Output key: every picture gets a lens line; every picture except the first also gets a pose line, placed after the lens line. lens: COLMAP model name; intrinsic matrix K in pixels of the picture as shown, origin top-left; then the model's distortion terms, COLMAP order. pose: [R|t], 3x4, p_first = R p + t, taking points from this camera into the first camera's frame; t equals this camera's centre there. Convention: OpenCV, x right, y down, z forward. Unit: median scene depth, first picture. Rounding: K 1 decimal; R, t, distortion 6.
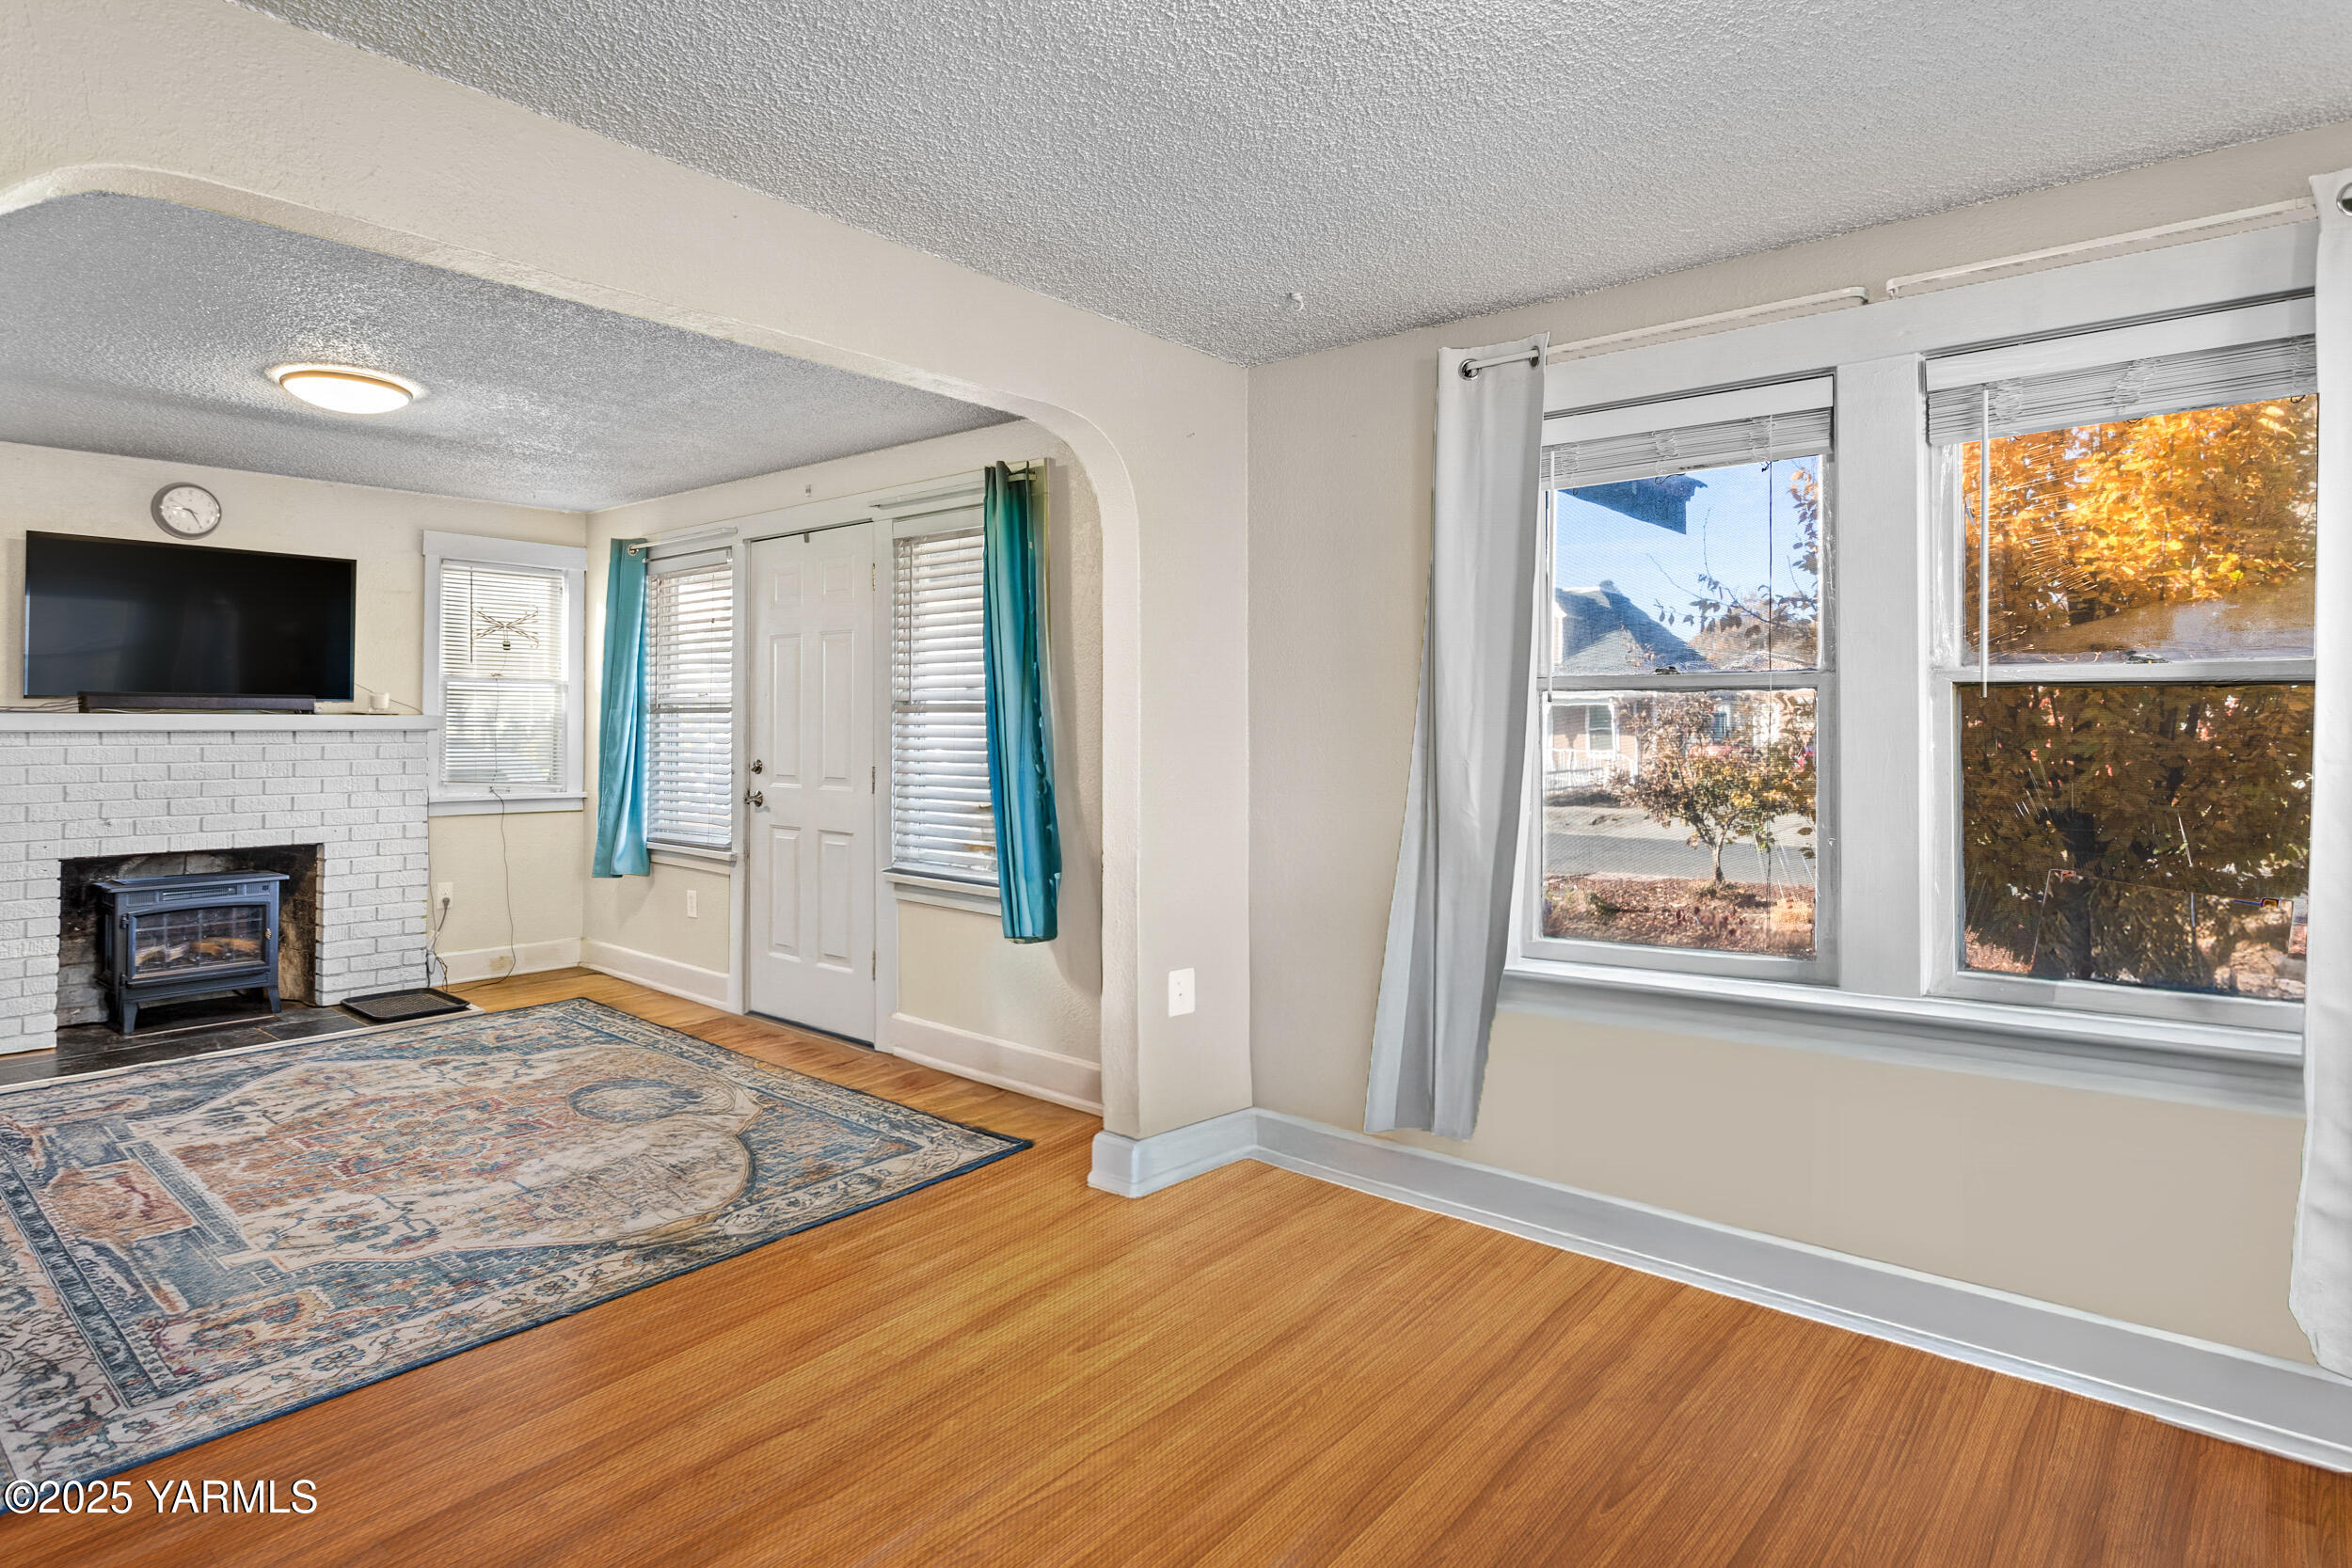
lens RADIAL K [[1267.9, 0, 1156.5], [0, 1267.9, 723.1], [0, 0, 1]] dist [0.007467, 0.002731]
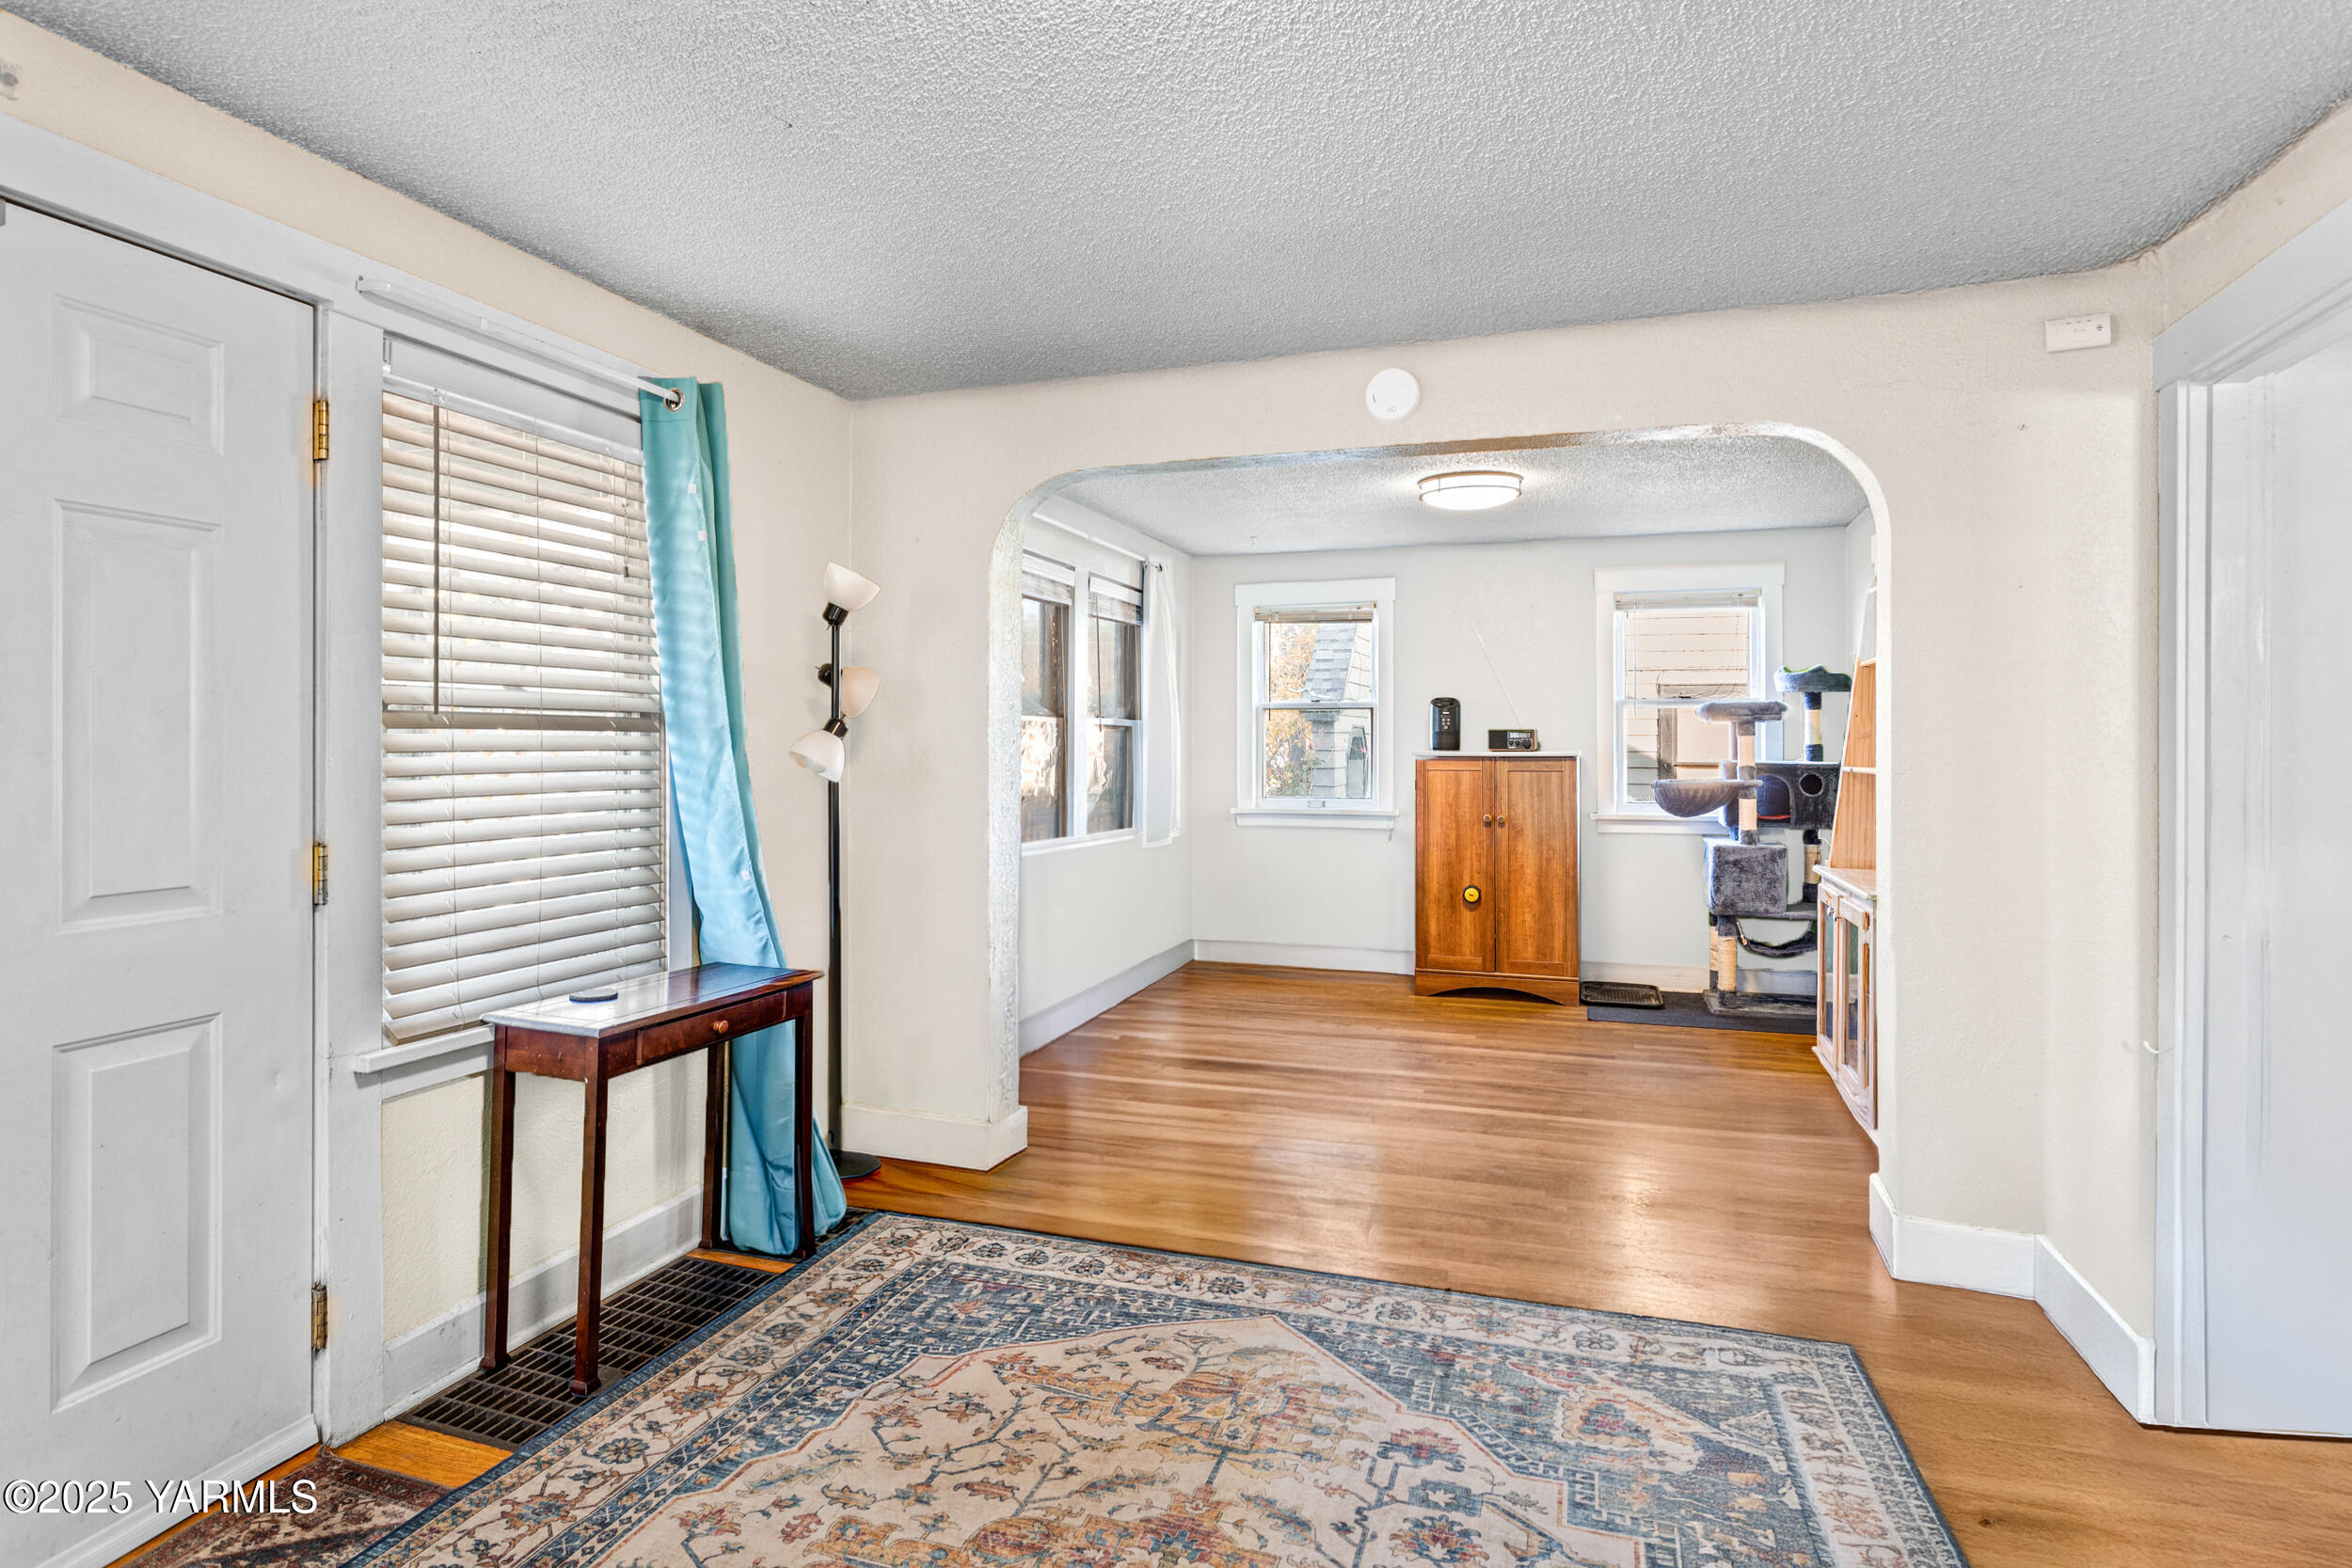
lens RADIAL K [[1254.0, 0, 1153.8], [0, 1254.0, 741.1], [0, 0, 1]] dist [-0.003224, -0.000330]
pose [[-0.379937, 0.000113, 0.925012, -1.101789], [-0.002496, 0.999996, -0.001148, -0.003683], [-0.925009, -0.002745, -0.379935, 1.303259]]
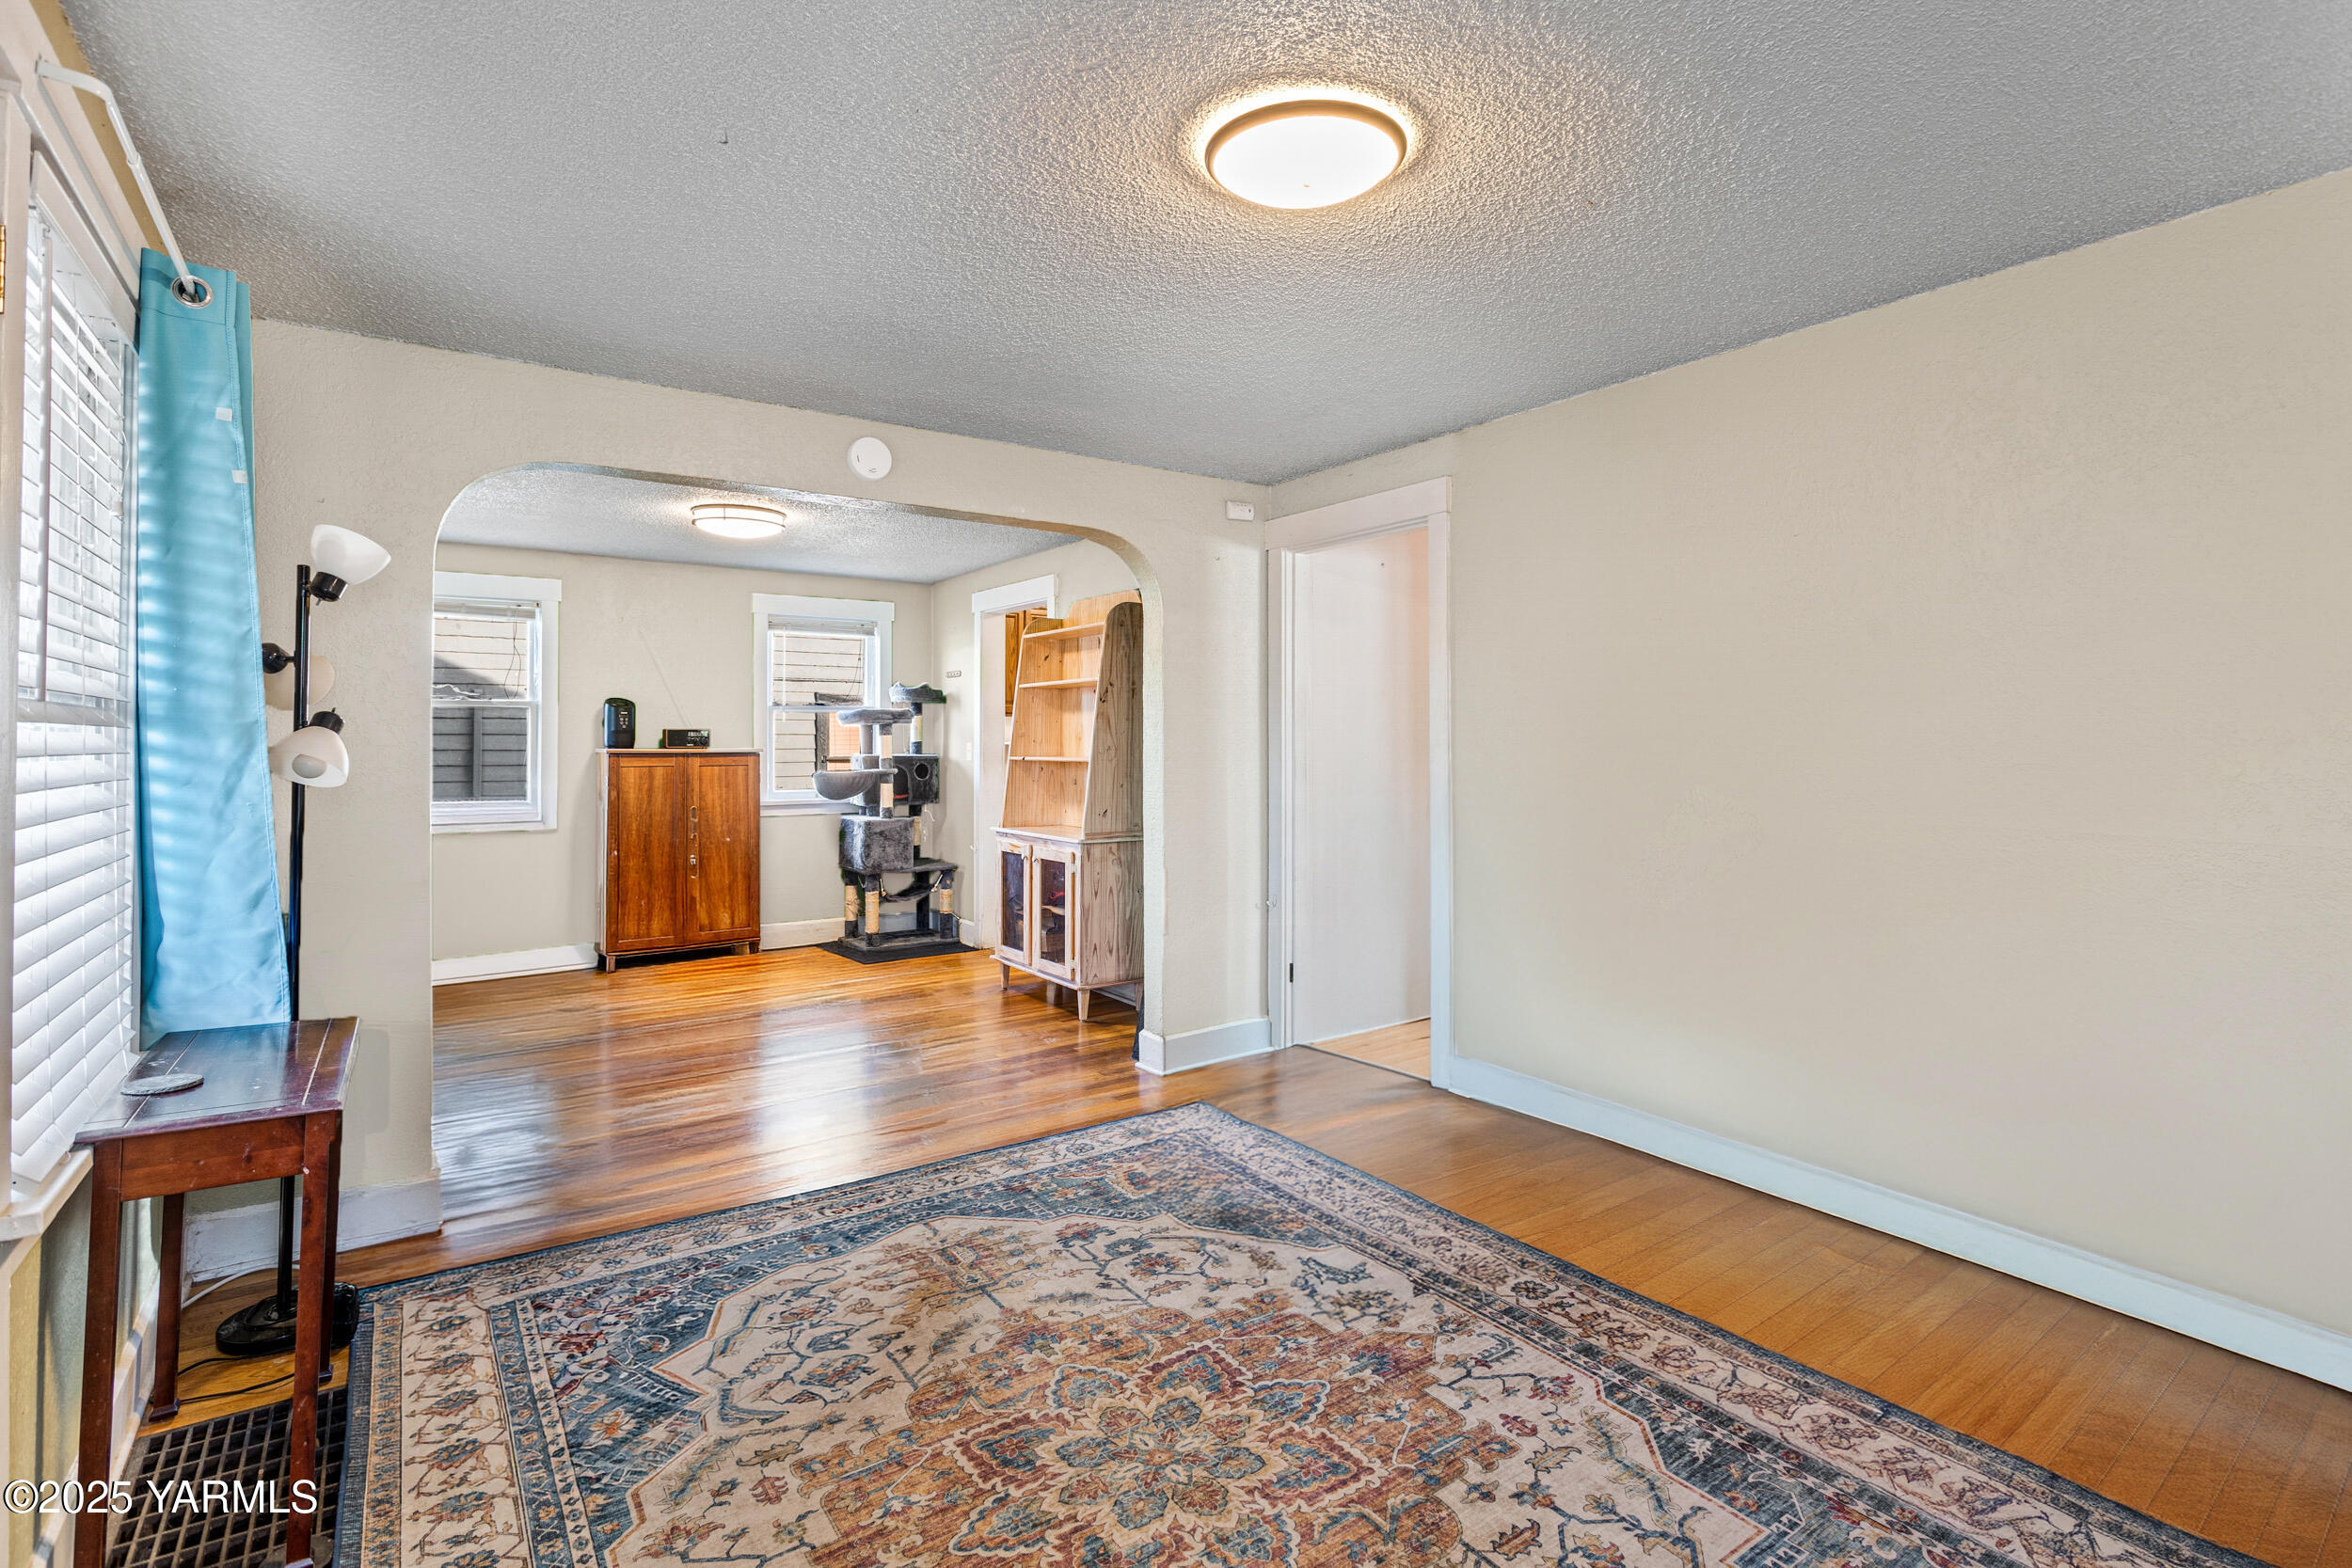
lens RADIAL K [[1130.4, 0, 1197.6], [0, 1130.4, 726.4], [0, 0, 1]] dist [0.004156, 0.001308]
pose [[-0.973979, 0.003523, 0.226610, -0.821505], [0.000423, 0.999906, -0.013725, -0.002741], [-0.226637, -0.013272, -0.973889, 1.742841]]
